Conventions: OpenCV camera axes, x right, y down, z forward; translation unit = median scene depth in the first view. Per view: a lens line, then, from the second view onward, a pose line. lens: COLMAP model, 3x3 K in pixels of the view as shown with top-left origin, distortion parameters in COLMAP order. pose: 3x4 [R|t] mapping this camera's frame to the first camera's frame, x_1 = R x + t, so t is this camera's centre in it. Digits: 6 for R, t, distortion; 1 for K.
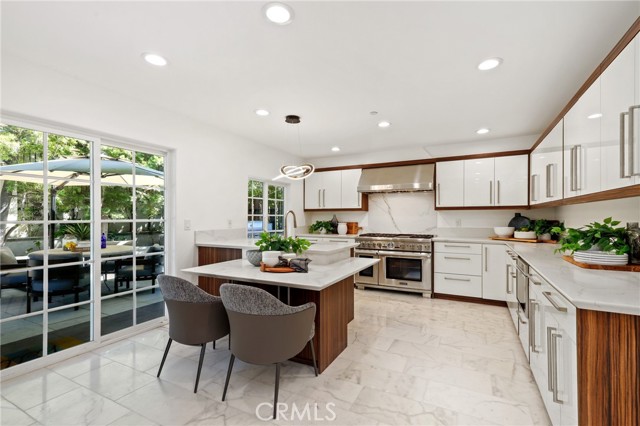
lens RADIAL K [[291.1, 0, 317.2], [0, 291.1, 217.2], [0, 0, 1]] dist [-0.001112, -0.001418]
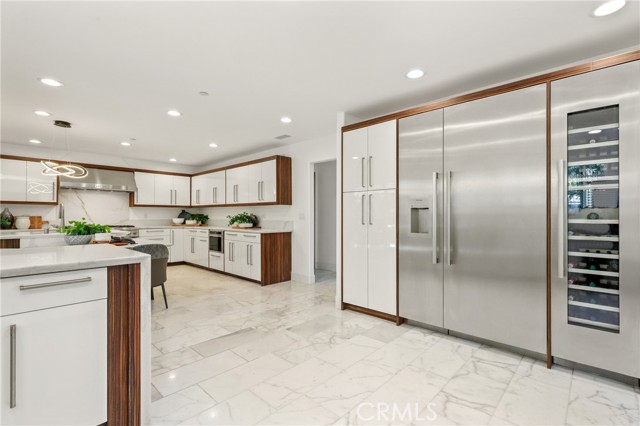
lens RADIAL K [[291.1, 0, 318.5], [0, 291.1, 213.8], [0, 0, 1]] dist [-0.001112, -0.001418]
pose [[0.277104, 0.008200, 0.960805, -0.708287], [-0.001374, 0.999966, -0.008139, 0.020074], [-0.960839, 0.000935, 0.277106, -0.224092]]
